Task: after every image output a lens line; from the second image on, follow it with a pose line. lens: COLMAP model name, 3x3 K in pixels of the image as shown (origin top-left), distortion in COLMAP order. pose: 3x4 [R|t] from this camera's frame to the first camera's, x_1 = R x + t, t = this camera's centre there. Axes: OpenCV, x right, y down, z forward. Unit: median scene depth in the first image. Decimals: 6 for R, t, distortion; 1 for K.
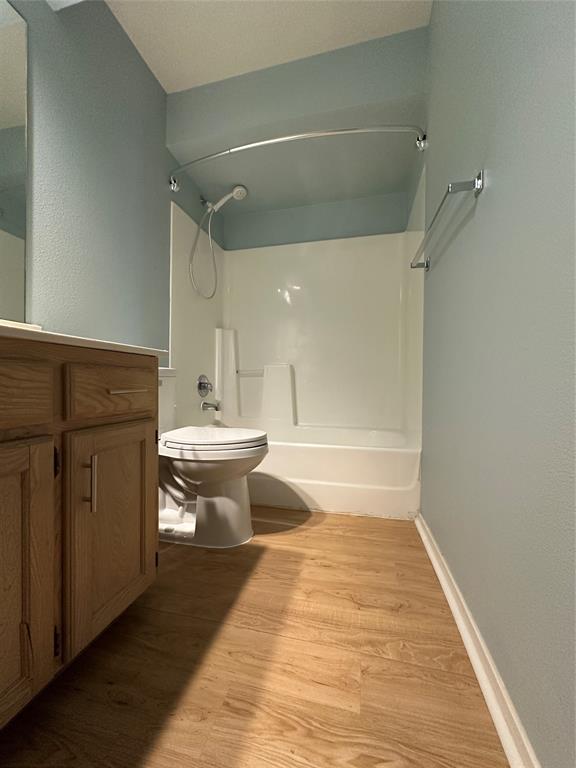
lens RADIAL K [[306.7, 0, 288.0], [0, 306.7, 384.0], [0, 0, 1]] dist [-0.002091, -0.000120]
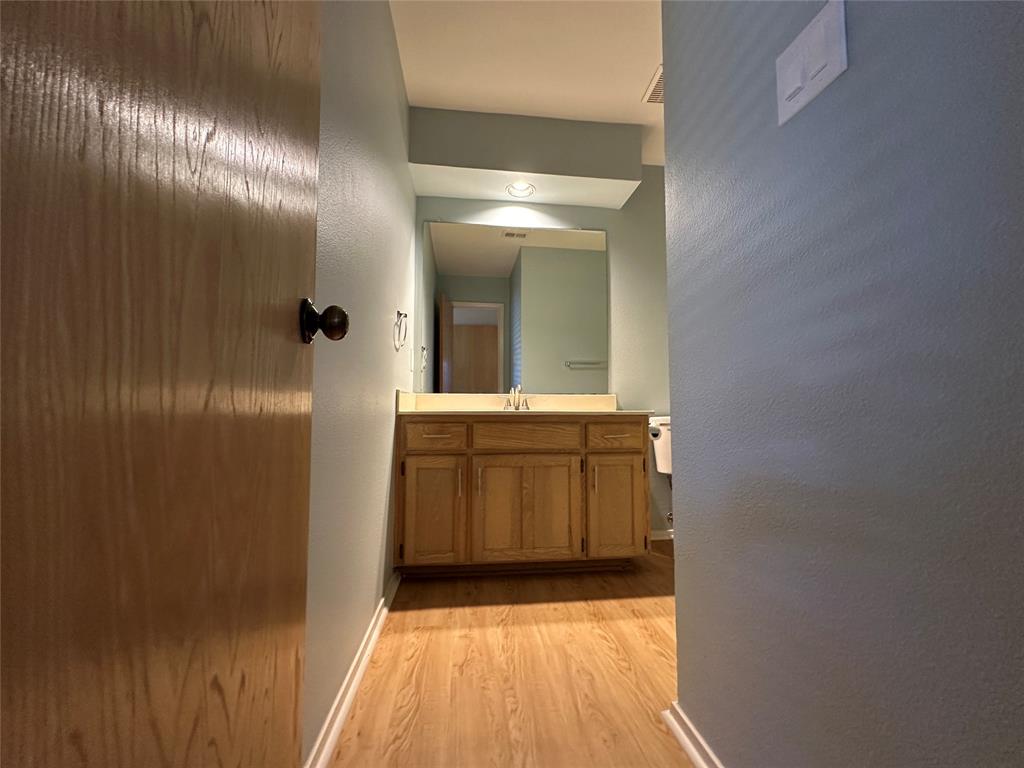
lens RADIAL K [[408.9, 0, 512.0], [0, 408.9, 384.0], [0, 0, 1]] dist [-0.002091, -0.000120]
pose [[0.346986, -0.063267, -0.935734, 1.998921], [-0.008084, 0.997483, -0.070439, -0.142529], [0.937835, 0.032005, 0.345602, -0.601388]]
